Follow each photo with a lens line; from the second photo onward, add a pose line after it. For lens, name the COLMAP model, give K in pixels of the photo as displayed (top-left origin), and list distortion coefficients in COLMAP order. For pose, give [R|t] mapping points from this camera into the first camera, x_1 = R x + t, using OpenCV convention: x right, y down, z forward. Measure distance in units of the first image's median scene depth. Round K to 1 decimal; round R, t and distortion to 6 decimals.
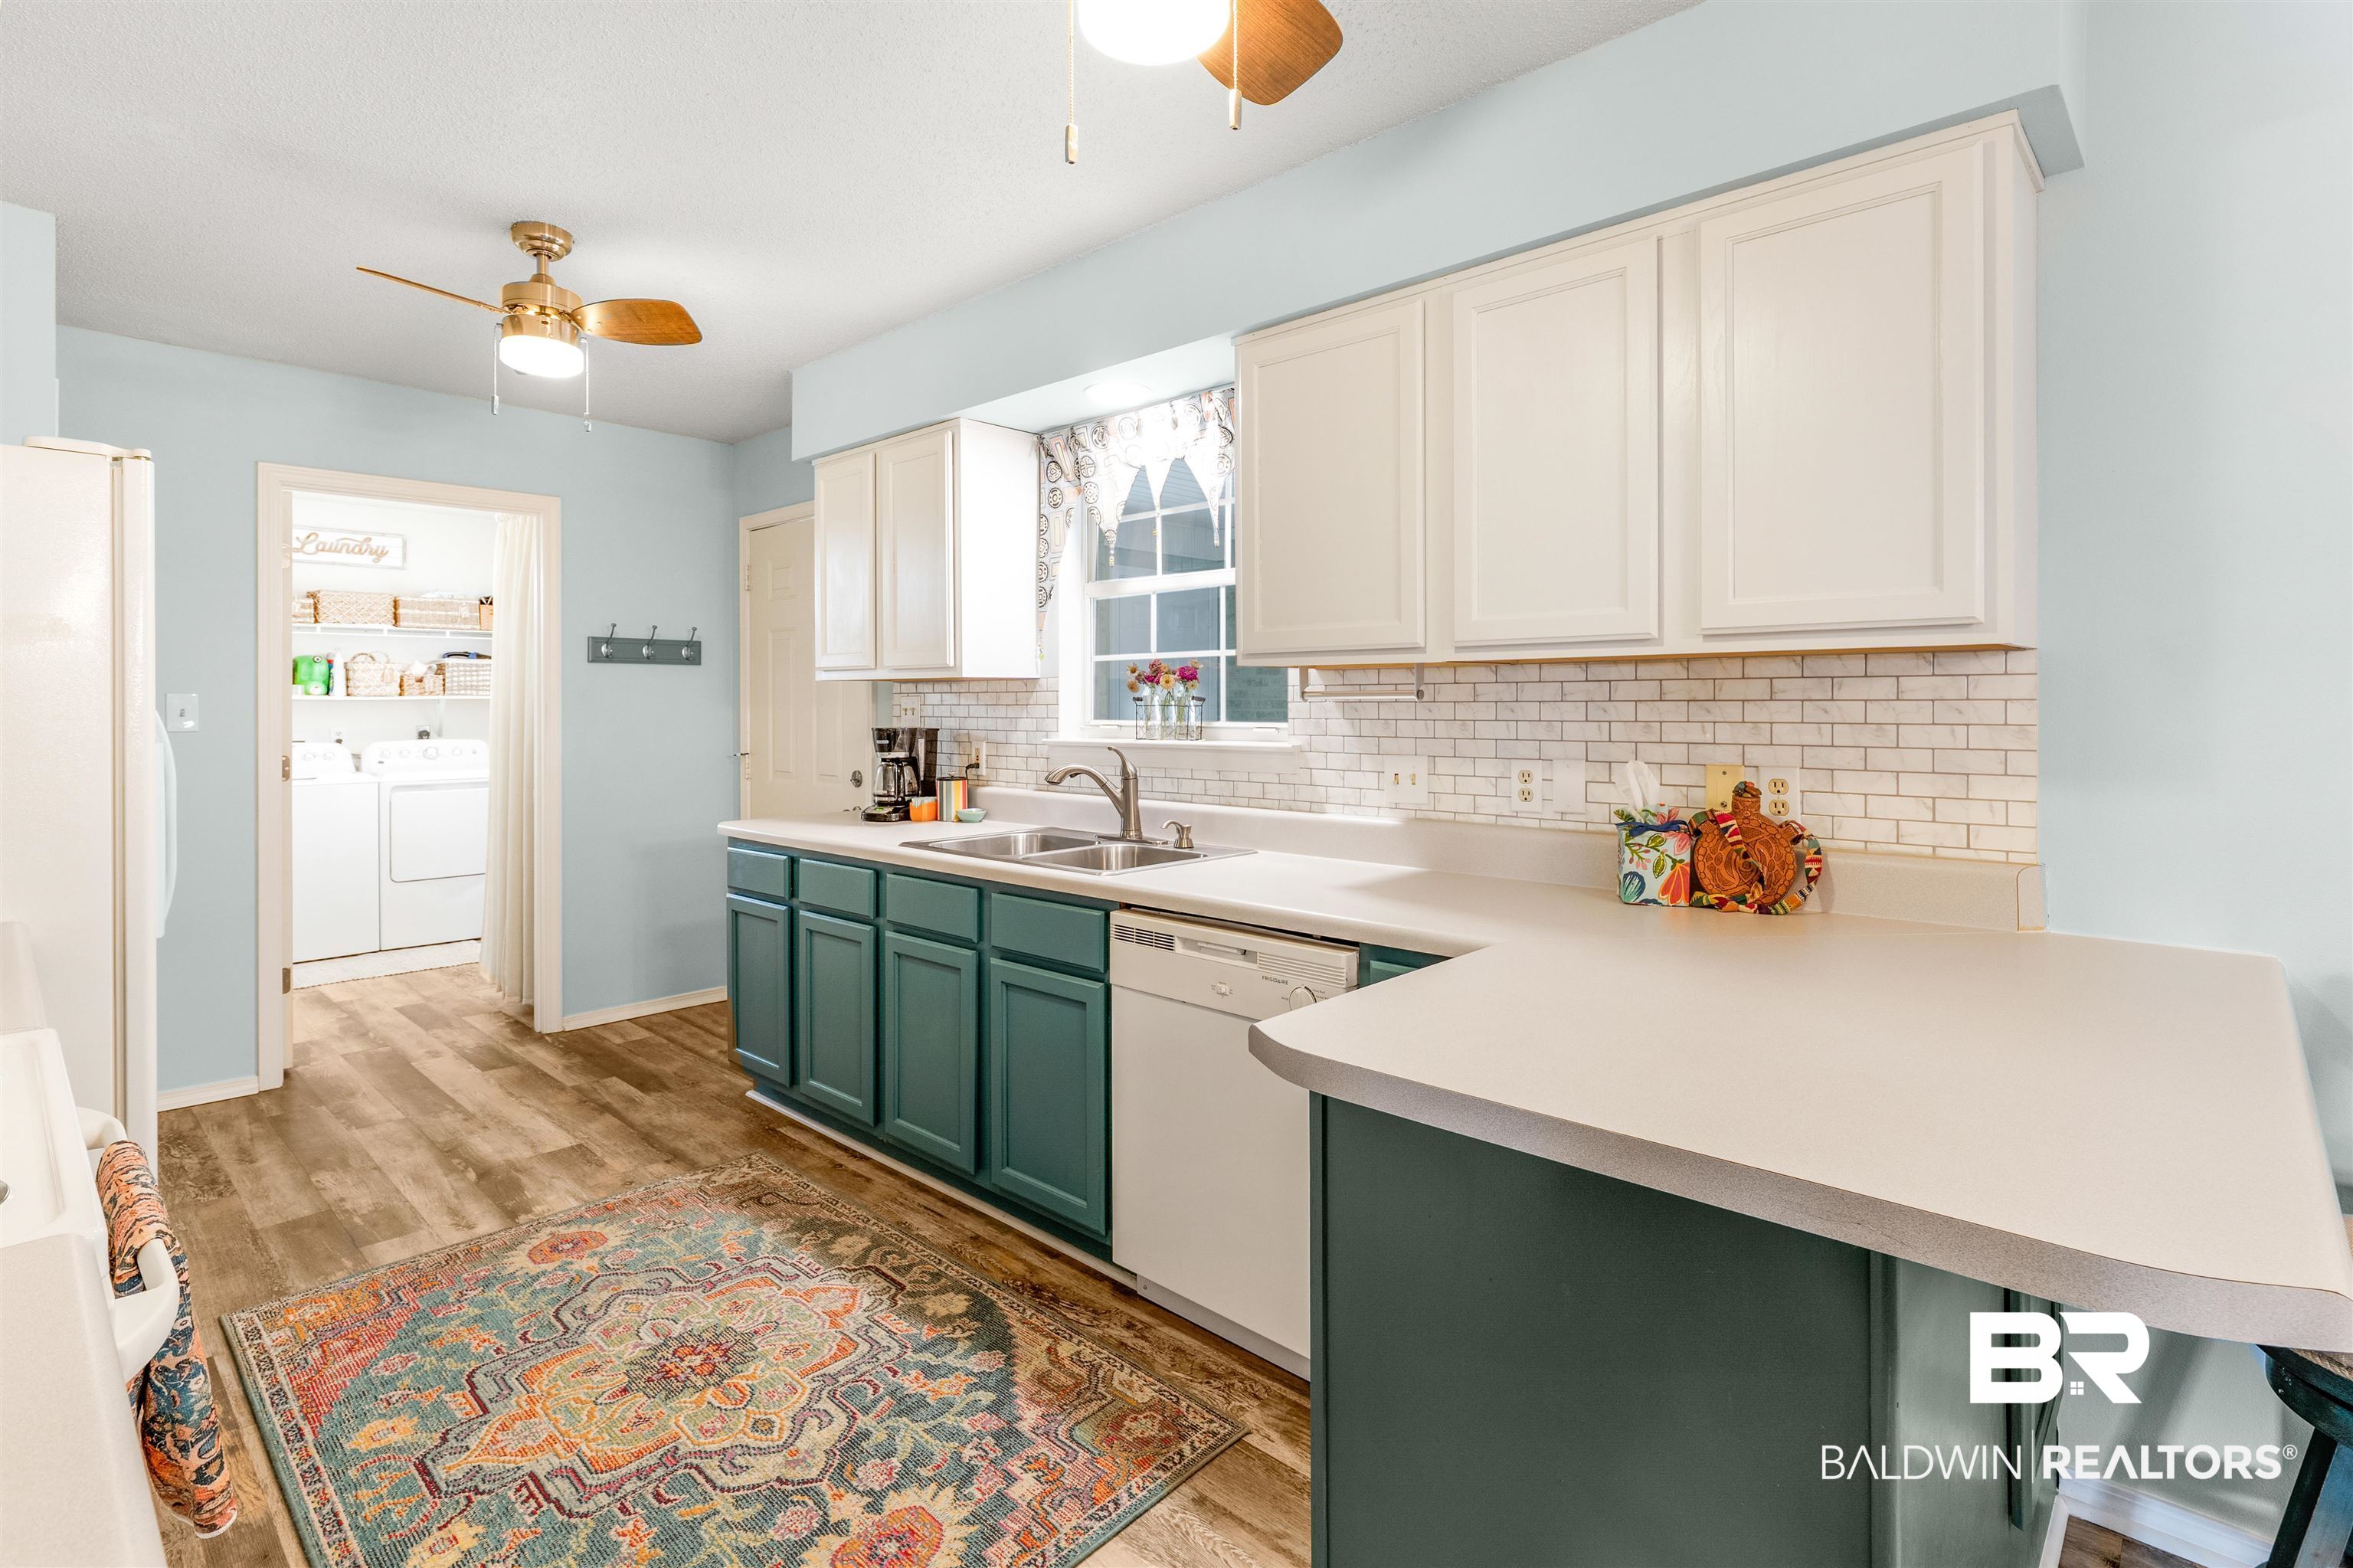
lens RADIAL K [[1124.2, 0, 1170.4], [0, 1124.2, 700.7], [0, 0, 1]] dist [-0.000001, -0.000334]
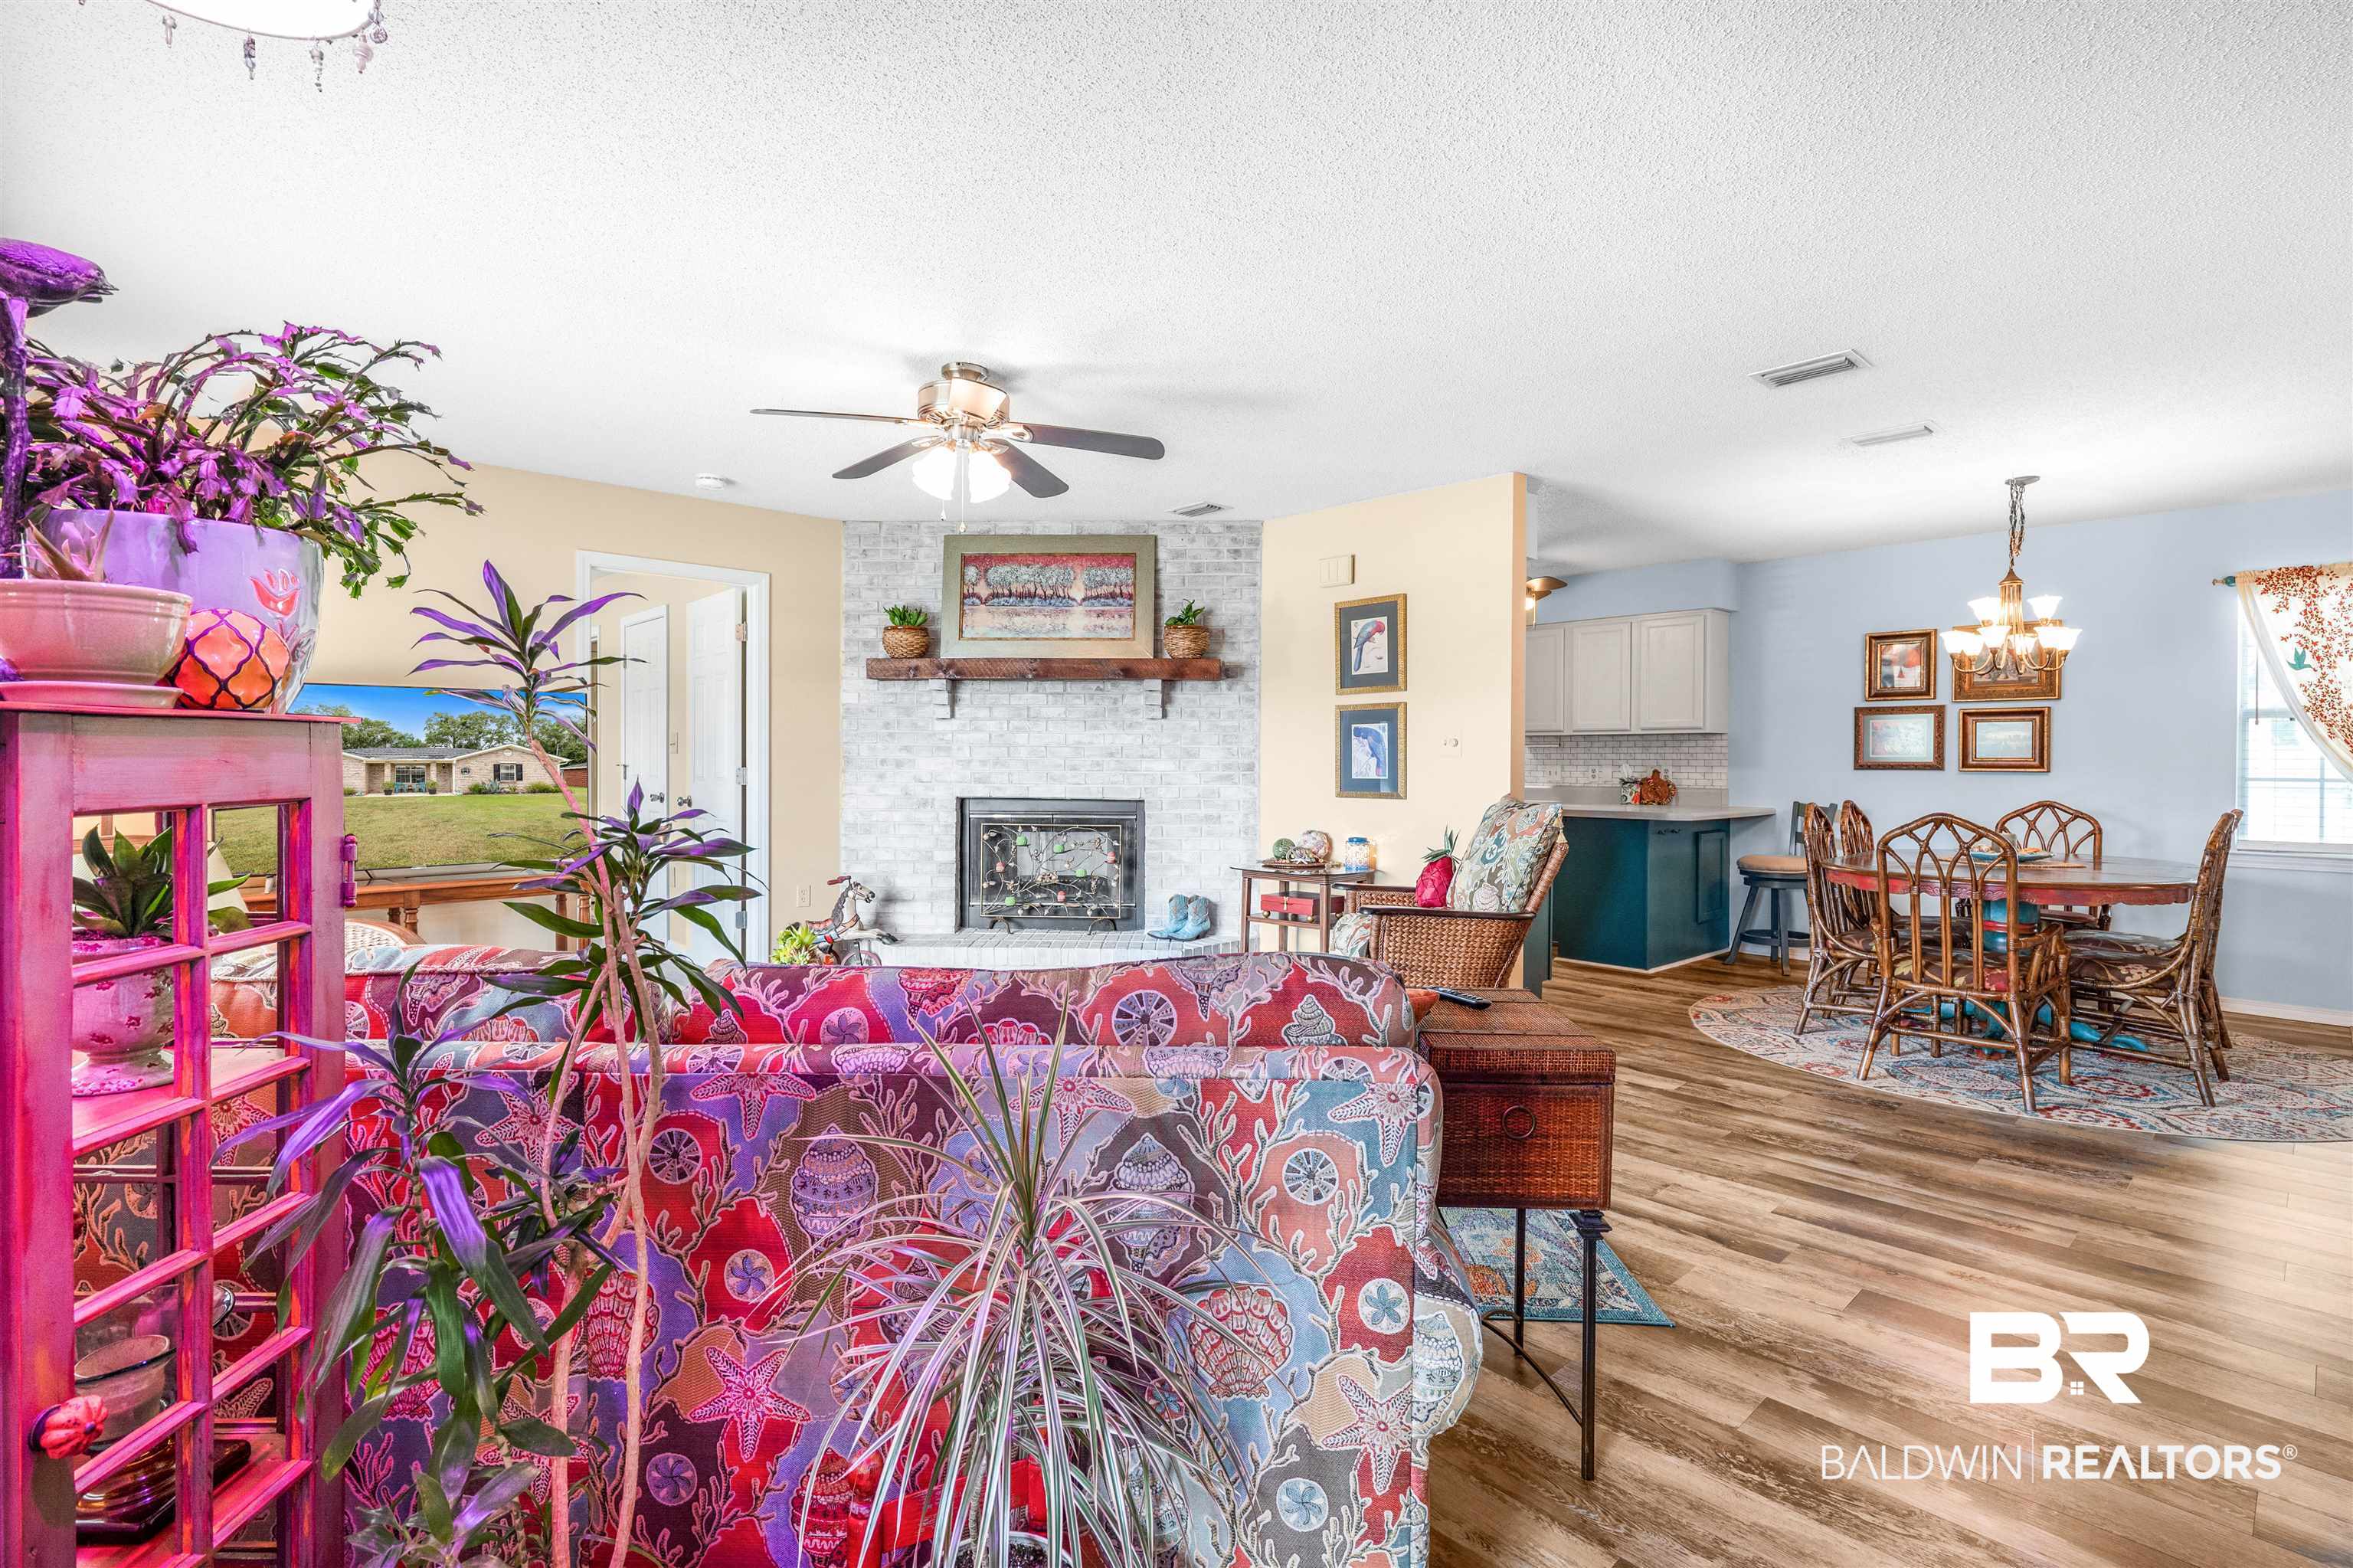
lens RADIAL K [[1103.3, 0, 1164.8], [0, 1103.3, 770.5], [0, 0, 1]] dist [-0.002374, 0.000166]
pose [[0.997543, 0.008257, -0.069574, -0.658083], [-0.007484, 0.999907, 0.011370, 0.038826], [0.069661, -0.010821, 0.997512, -2.137507]]
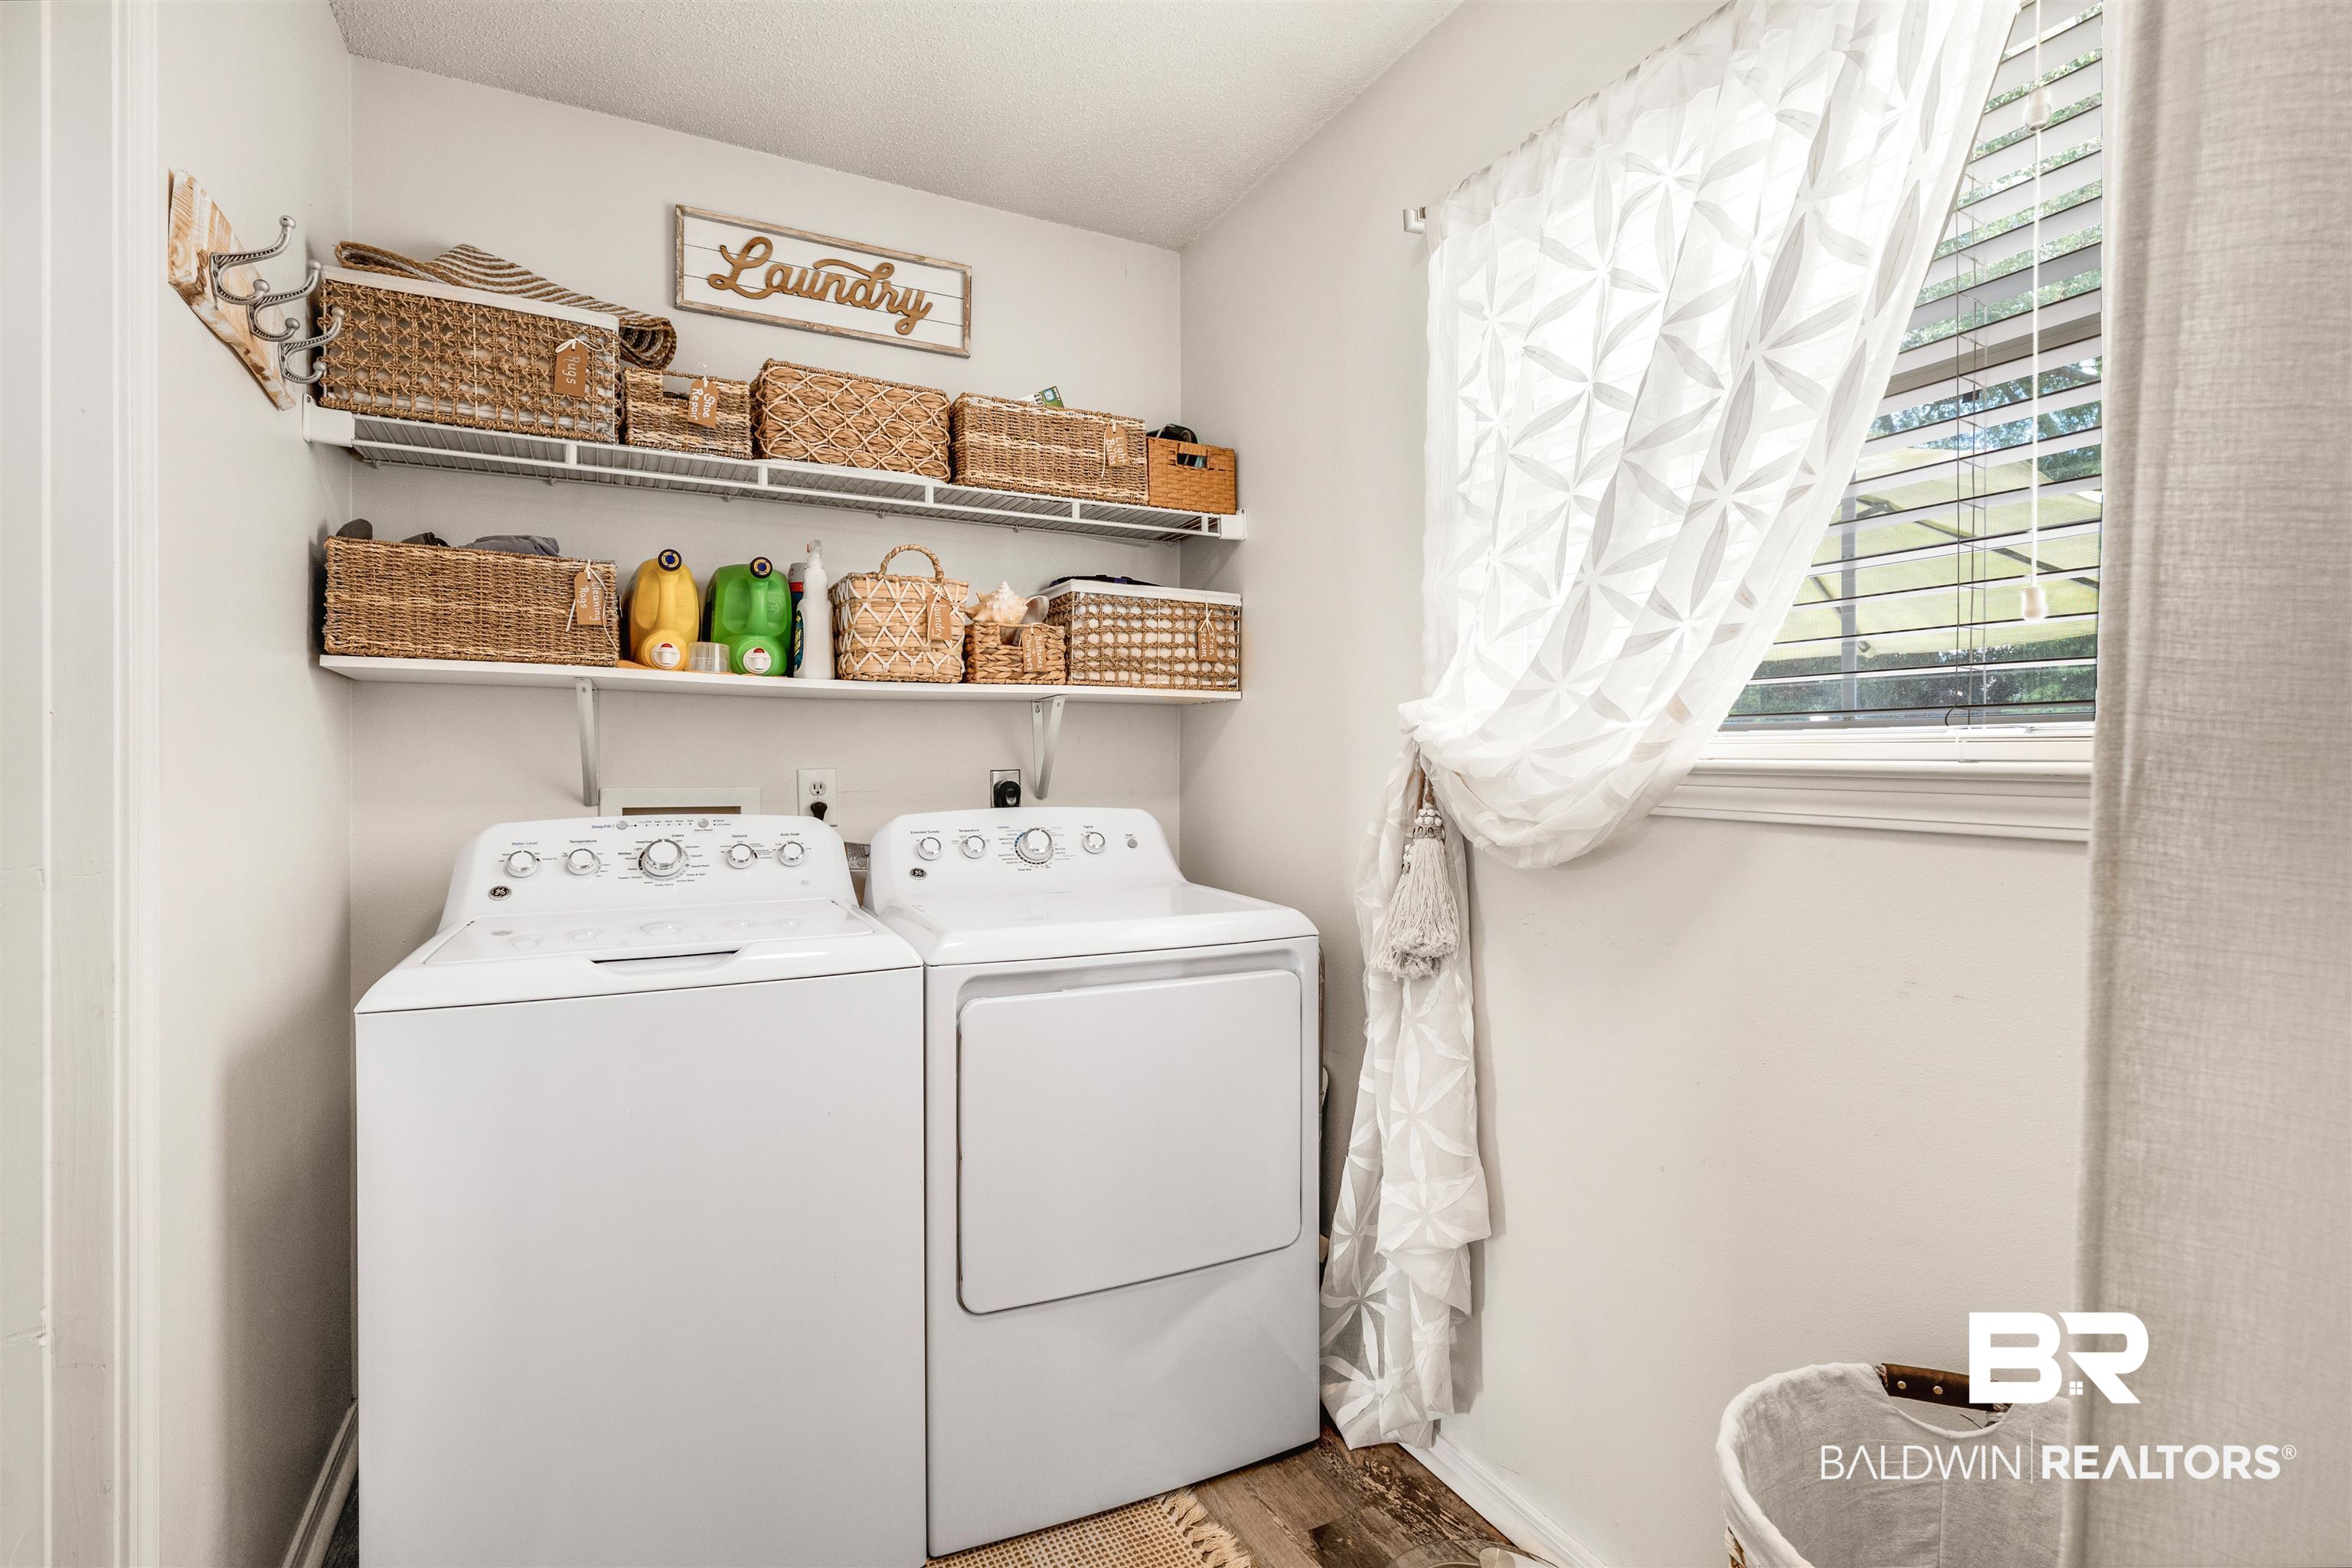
lens RADIAL K [[1097.9, 0, 1171.0], [0, 1097.9, 761.6], [0, 0, 1]] dist [-0.001024, -0.000285]
pose [[0.940211, 0.005007, -0.340555, -1.292755], [-0.003499, 0.999981, 0.005042, 0.046677], [0.340574, -0.003549, 0.940211, 1.782327]]
